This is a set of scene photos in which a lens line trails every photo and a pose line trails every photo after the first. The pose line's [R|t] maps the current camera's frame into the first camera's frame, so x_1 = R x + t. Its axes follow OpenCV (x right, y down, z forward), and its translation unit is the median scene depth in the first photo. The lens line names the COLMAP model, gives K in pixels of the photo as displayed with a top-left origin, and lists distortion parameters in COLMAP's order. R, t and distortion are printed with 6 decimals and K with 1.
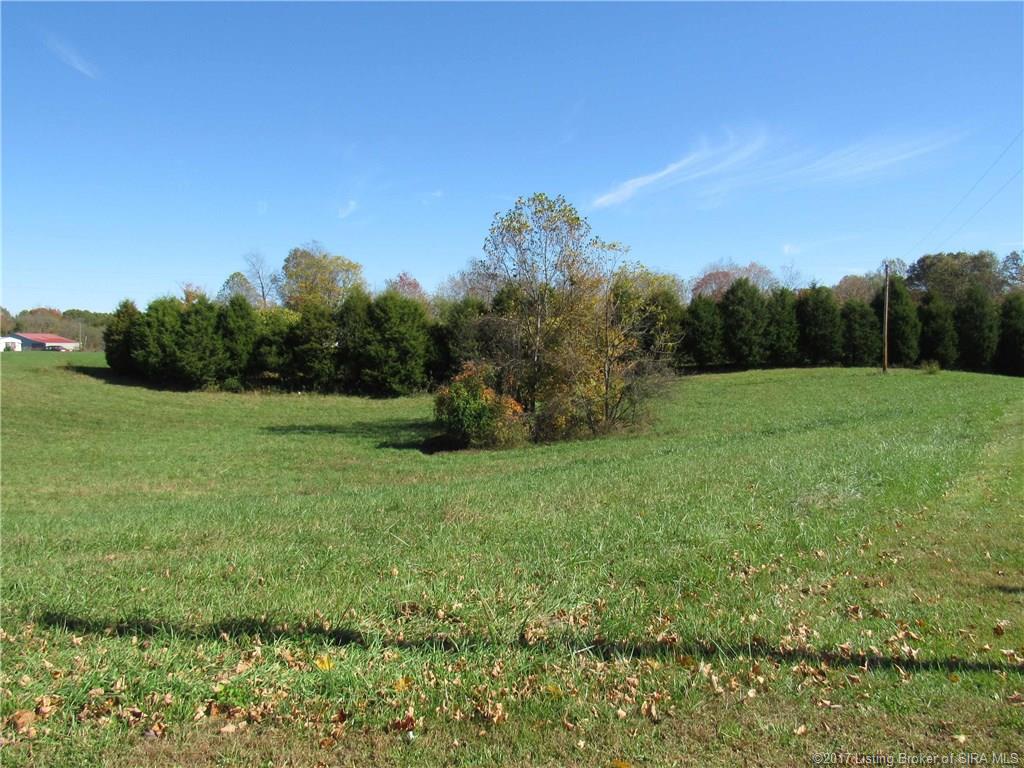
lens RADIAL K [[731.9, 0, 510.2], [0, 731.9, 374.8], [0, 0, 1]] dist [-0.034190, 0.019842]
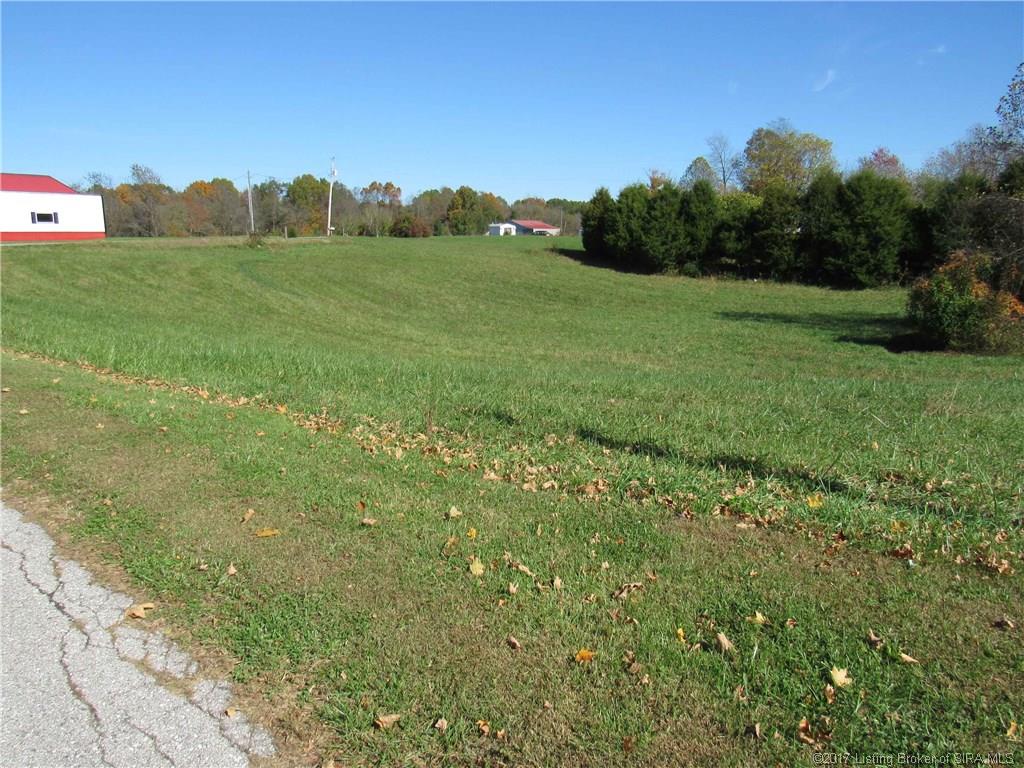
lens RADIAL K [[731.9, 0, 511.3], [0, 731.9, 382.0], [0, 0, 1]] dist [-0.034190, 0.019842]
pose [[0.826106, 0.114770, -0.551703, -0.002546], [-0.023869, 0.985288, 0.169228, 0.002112], [0.563009, -0.126632, 0.816692, -0.008901]]
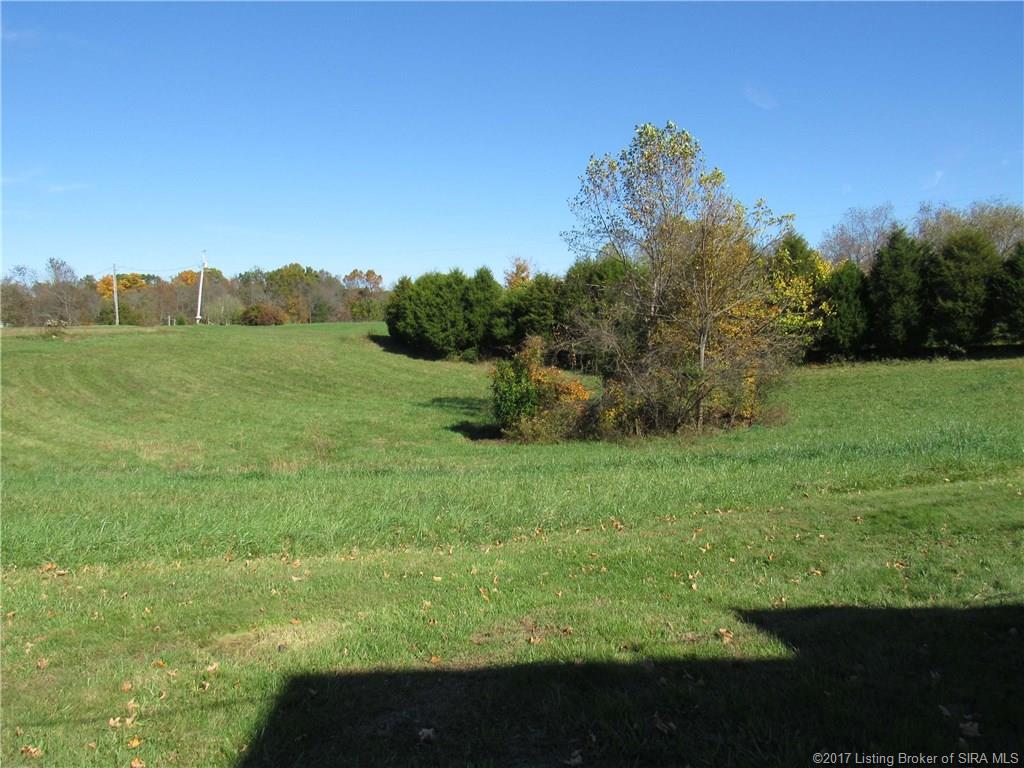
lens RADIAL K [[731.9, 0, 512.4], [0, 731.9, 390.8], [0, 0, 1]] dist [-0.034190, 0.019842]
pose [[0.799898, 0.055439, -0.597570, 0.312617], [-0.016094, 0.997348, 0.070984, -0.011209], [0.599920, -0.047162, 0.798669, 0.214640]]
